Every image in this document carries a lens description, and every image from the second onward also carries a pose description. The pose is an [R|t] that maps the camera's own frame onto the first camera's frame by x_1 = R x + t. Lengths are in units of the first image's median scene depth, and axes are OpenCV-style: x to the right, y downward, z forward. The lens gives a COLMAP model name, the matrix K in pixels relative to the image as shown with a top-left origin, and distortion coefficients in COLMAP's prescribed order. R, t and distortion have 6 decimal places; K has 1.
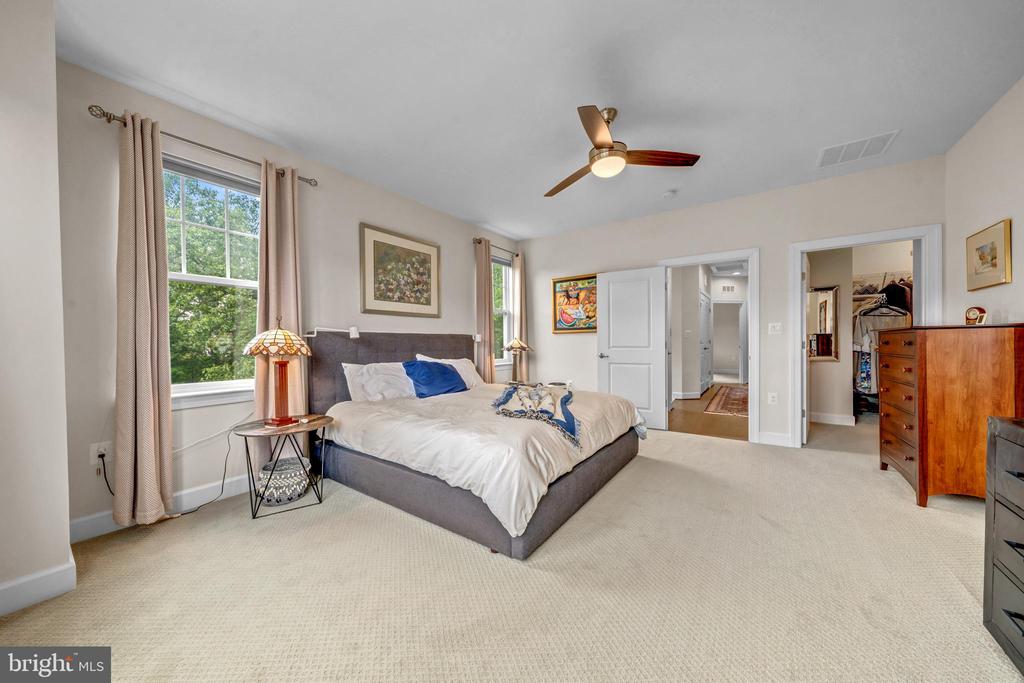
lens RADIAL K [[353.0, 0, 512.0], [0, 353.0, 341.5], [0, 0, 1]] dist [-0.000751, -0.000099]
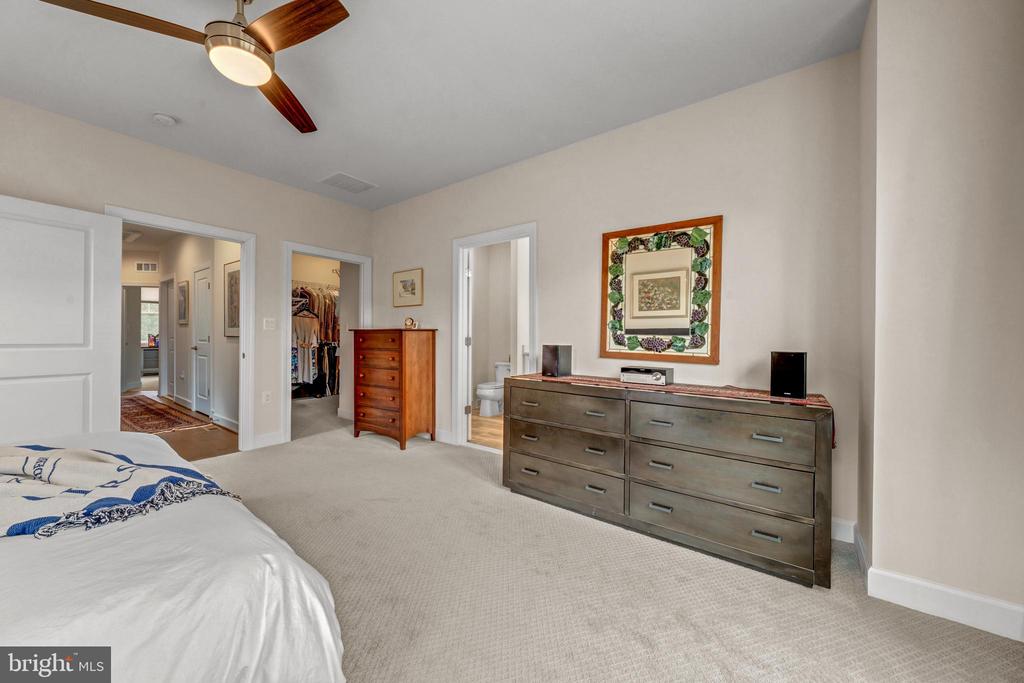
lens RADIAL K [[373.7, 0, 512.0], [0, 373.7, 341.5], [0, 0, 1]] dist [0.000586, 0.000076]
pose [[0.025253, -0.007771, 0.999651, -1.146447], [-0.007600, 0.999939, 0.007965, -0.021154], [-0.999652, -0.007798, 0.025192, 1.421897]]
